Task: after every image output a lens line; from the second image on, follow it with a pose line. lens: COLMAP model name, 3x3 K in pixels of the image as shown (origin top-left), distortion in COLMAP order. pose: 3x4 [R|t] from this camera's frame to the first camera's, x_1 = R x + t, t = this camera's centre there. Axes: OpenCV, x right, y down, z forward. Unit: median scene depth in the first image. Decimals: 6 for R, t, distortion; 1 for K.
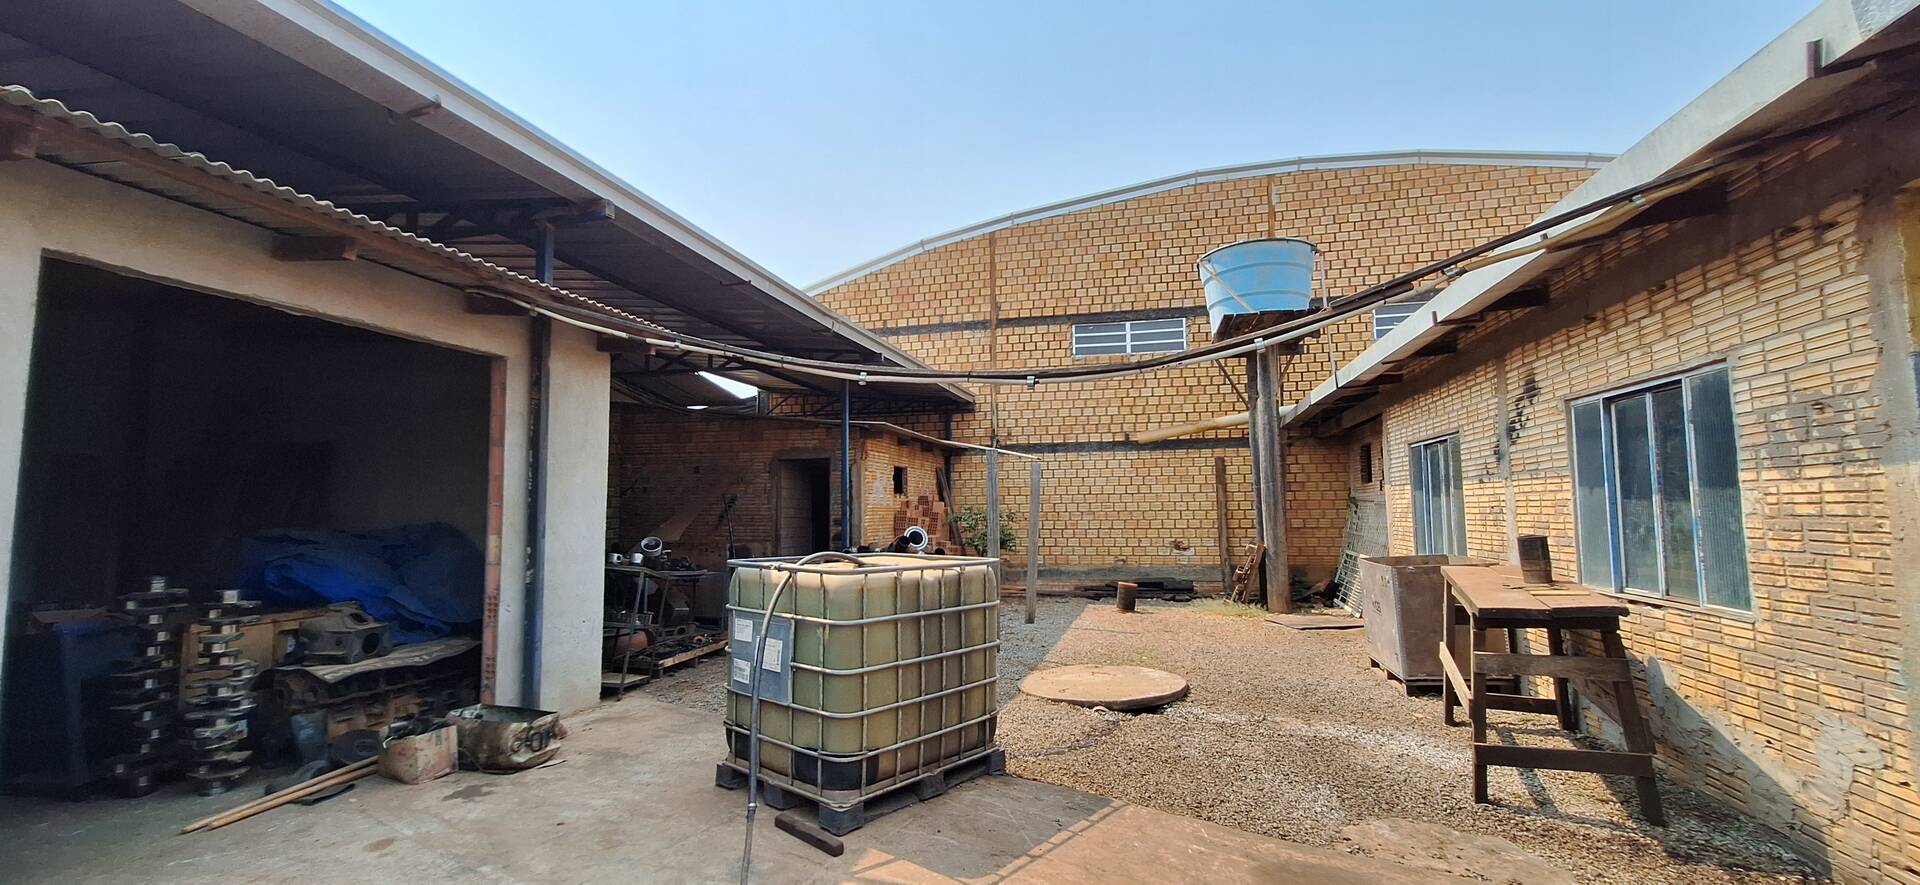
lens RADIAL K [[777.8, 0, 972.1], [0, 777.8, 455.0], [0, 0, 1]] dist [-0.000465, 0.000576]
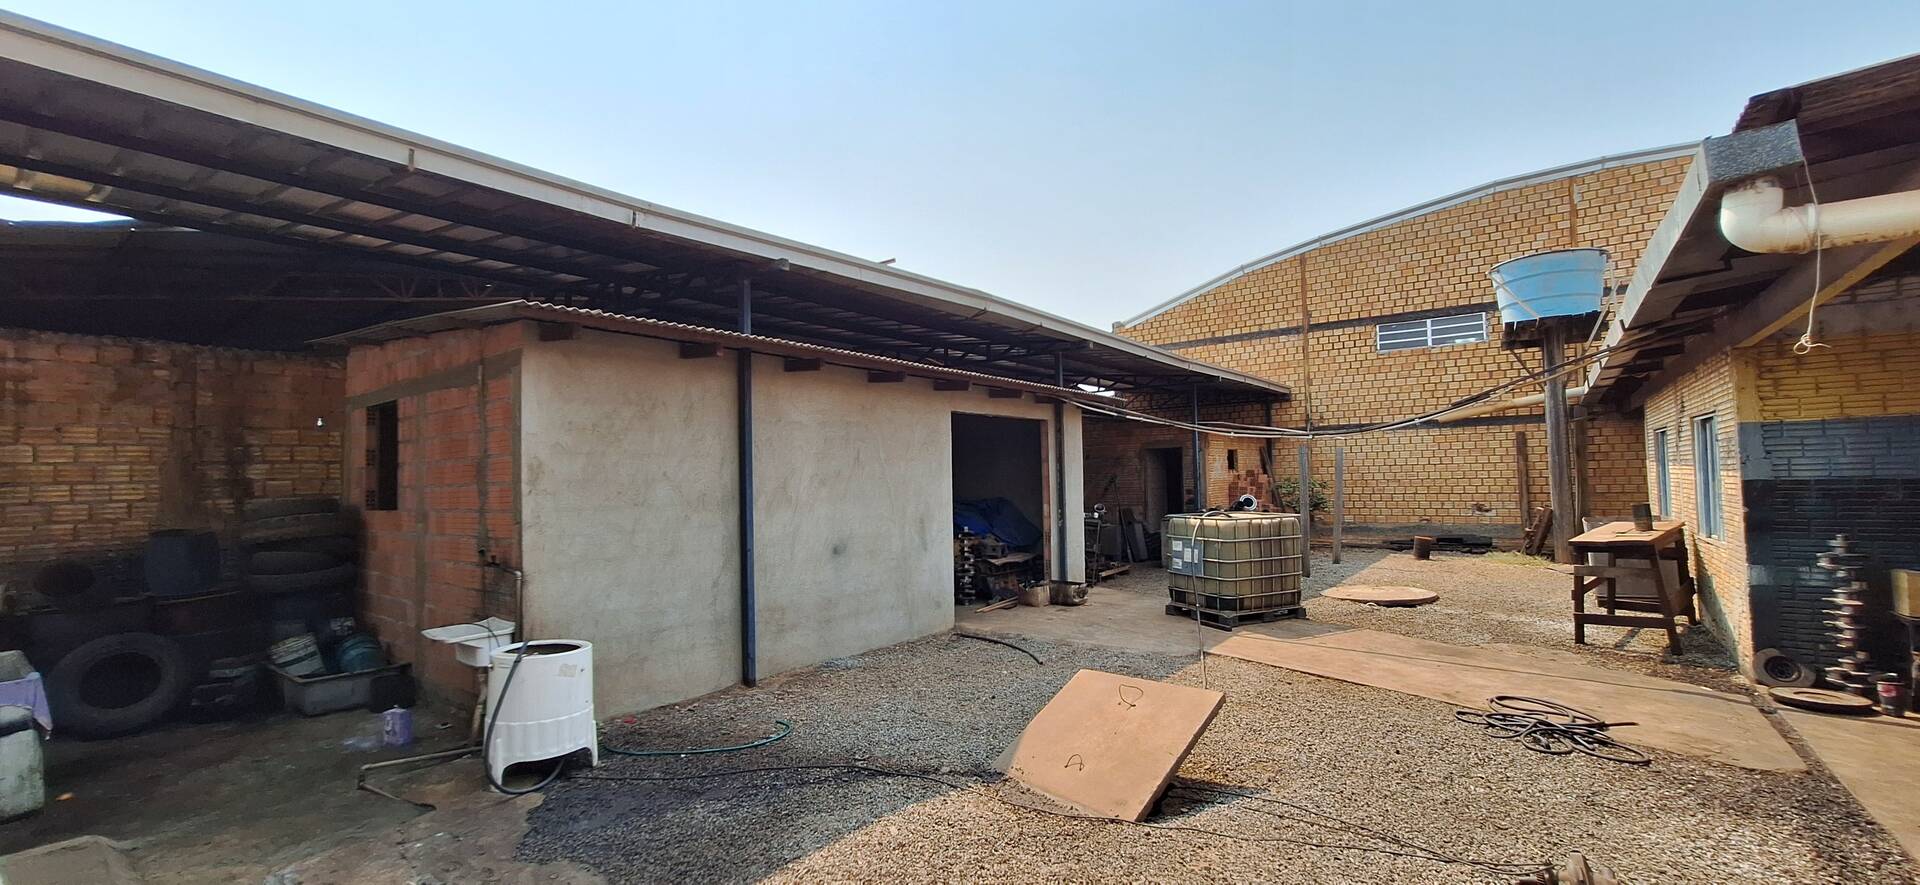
lens RADIAL K [[777.8, 0, 972.1], [0, 777.8, 455.0], [0, 0, 1]] dist [-0.000465, 0.000576]
pose [[0.922985, -0.024816, -0.384034, 0.009949], [0.043963, 0.998185, 0.041159, -0.051976], [0.382316, -0.054873, 0.922401, -0.428523]]
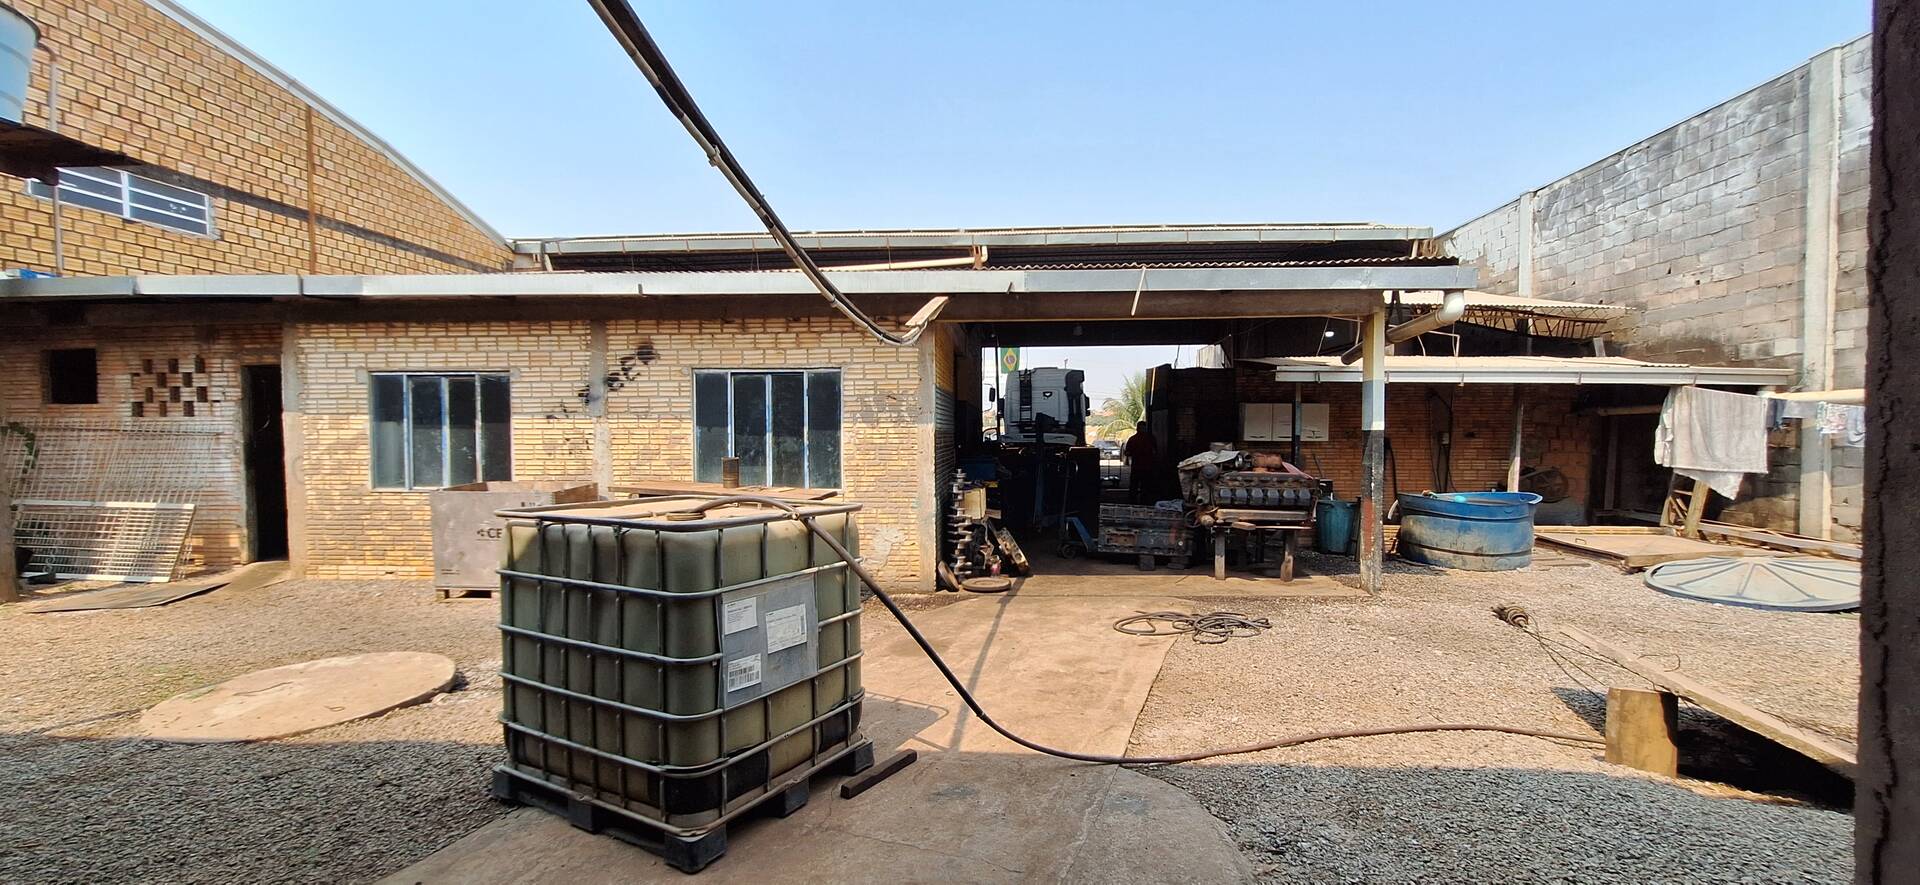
lens RADIAL K [[777.8, 0, 972.1], [0, 777.8, 455.0], [0, 0, 1]] dist [-0.000465, 0.000576]
pose [[-0.193864, -0.017364, 0.980875, -0.333509], [-0.068770, 0.997624, 0.004069, 0.022089], [-0.978615, -0.066666, -0.194598, 0.311509]]
